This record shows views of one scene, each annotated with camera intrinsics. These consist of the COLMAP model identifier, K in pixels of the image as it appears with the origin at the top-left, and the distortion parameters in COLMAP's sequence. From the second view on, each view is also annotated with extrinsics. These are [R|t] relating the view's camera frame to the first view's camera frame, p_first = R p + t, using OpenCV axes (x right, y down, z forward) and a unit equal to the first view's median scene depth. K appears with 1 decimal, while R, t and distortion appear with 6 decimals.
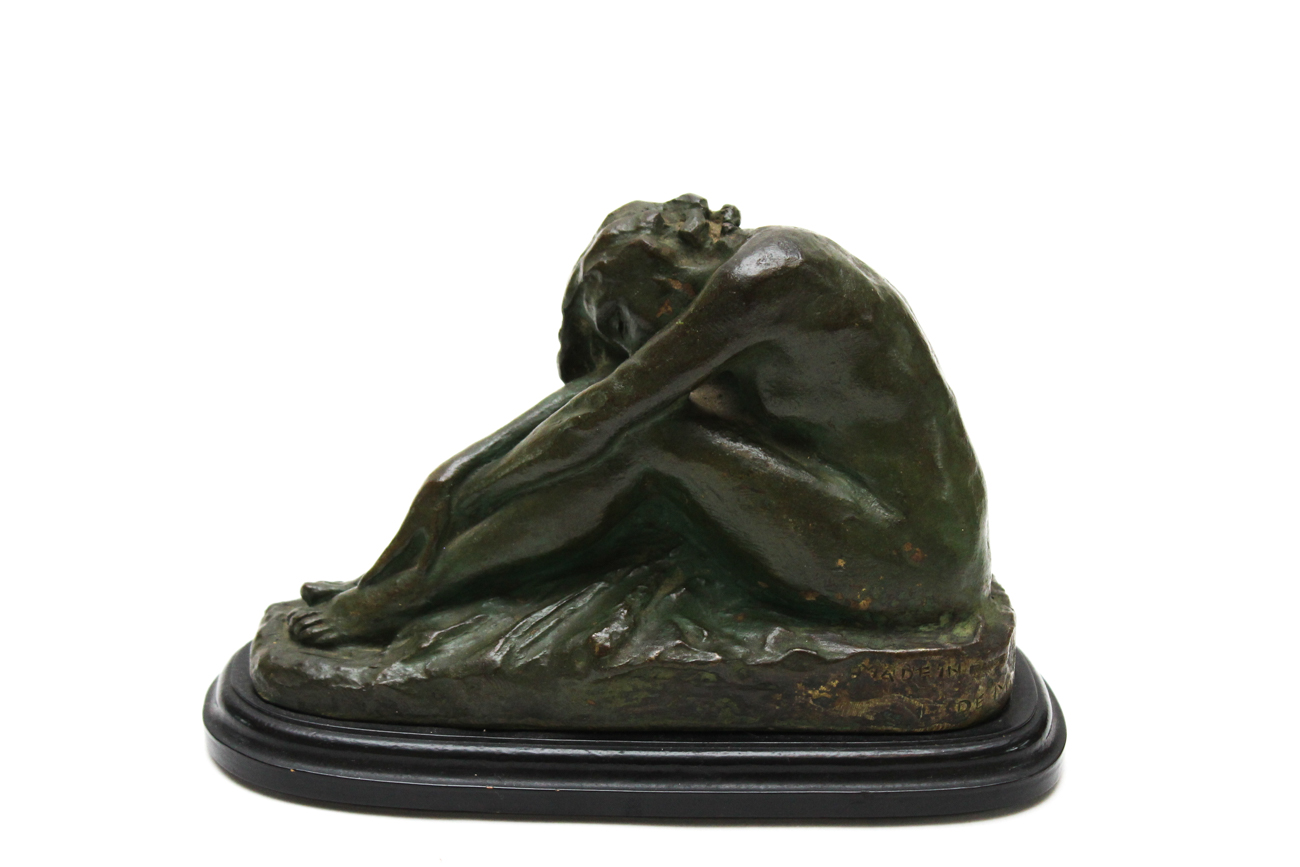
lens RADIAL K [[3494.1, 0, 650.0], [0, 3494.1, 433.5], [0, 0, 1]] dist [-0.074906, 0.065874]
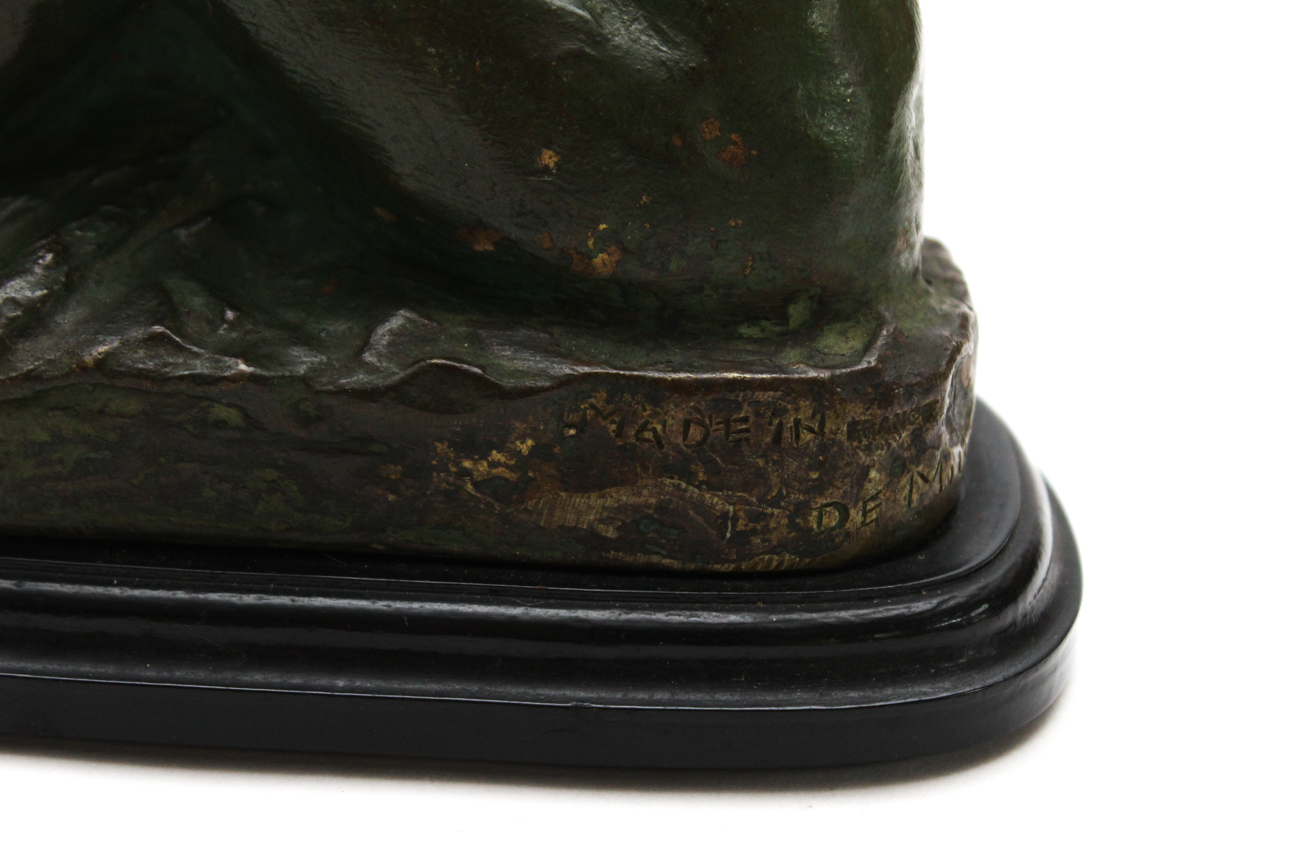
lens RADIAL K [[3269.2, 0, 650.0], [0, 3269.2, 433.5], [0, 0, 1]] dist [0.070559, 0.297811]
pose [[0.997326, 0.046783, -0.056138, 0.090074], [-0.045508, 0.998681, 0.023790, 0.059816], [0.057177, -0.021172, 0.998140, 0.604665]]
